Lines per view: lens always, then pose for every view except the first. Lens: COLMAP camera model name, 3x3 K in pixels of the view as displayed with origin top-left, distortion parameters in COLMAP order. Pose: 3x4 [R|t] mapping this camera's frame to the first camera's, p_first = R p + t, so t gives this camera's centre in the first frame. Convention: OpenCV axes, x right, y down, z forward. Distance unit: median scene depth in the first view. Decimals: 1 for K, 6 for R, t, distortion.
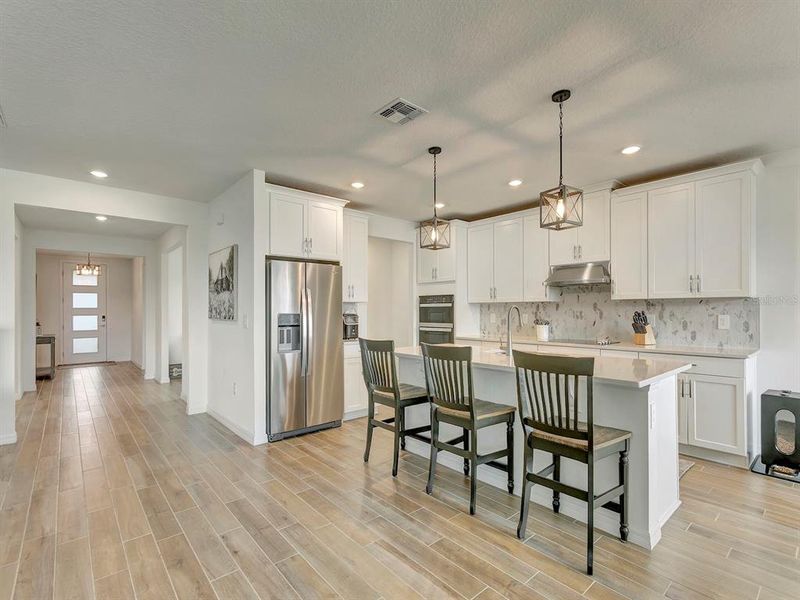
lens RADIAL K [[379.7, 0, 401.1], [0, 379.7, 304.4], [0, 0, 1]] dist [-0.000120, 0.000041]
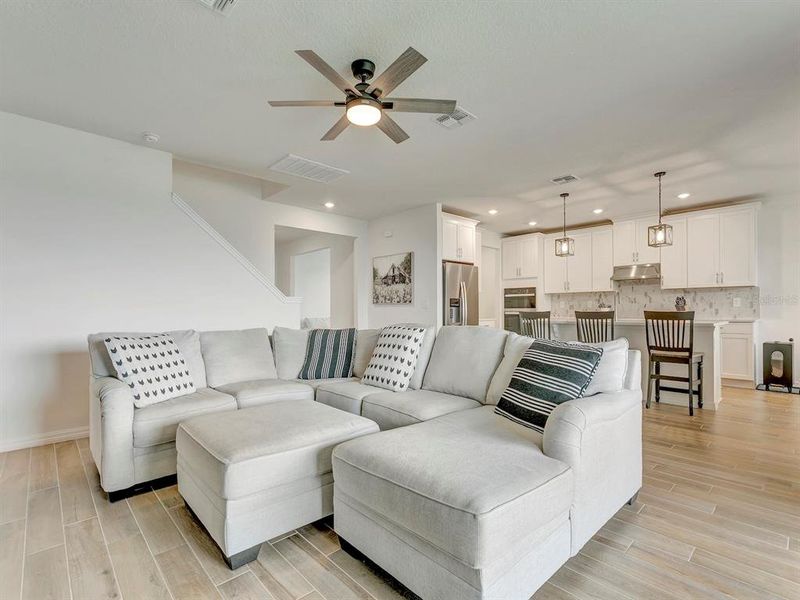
lens RADIAL K [[382.5, 0, 398.2], [0, 382.5, 303.5], [0, 0, 1]] dist [0.007568, 0.000130]
pose [[0.999182, -0.002557, 0.040346, -0.568290], [0.002551, 0.999997, 0.000212, 0.043387], [-0.040347, -0.000109, 0.999186, -0.495846]]
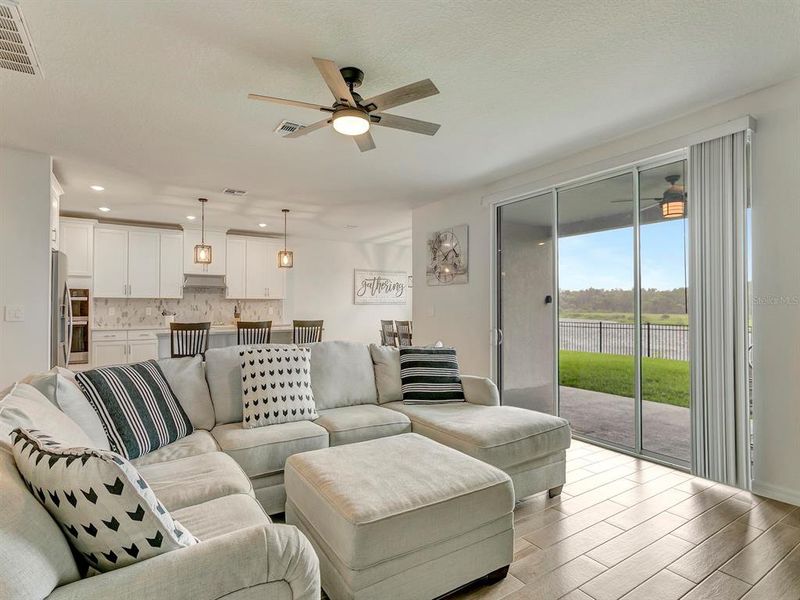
lens RADIAL K [[422.3, 0, 400.0], [0, 422.3, 300.0], [0, 0, 1]] dist [0.000518, 0.000412]
pose [[0.141876, 0.017906, 0.989723, -1.234673], [-0.015527, 0.999754, -0.015862, 0.012441], [-0.989763, -0.013117, 0.142119, -0.031077]]
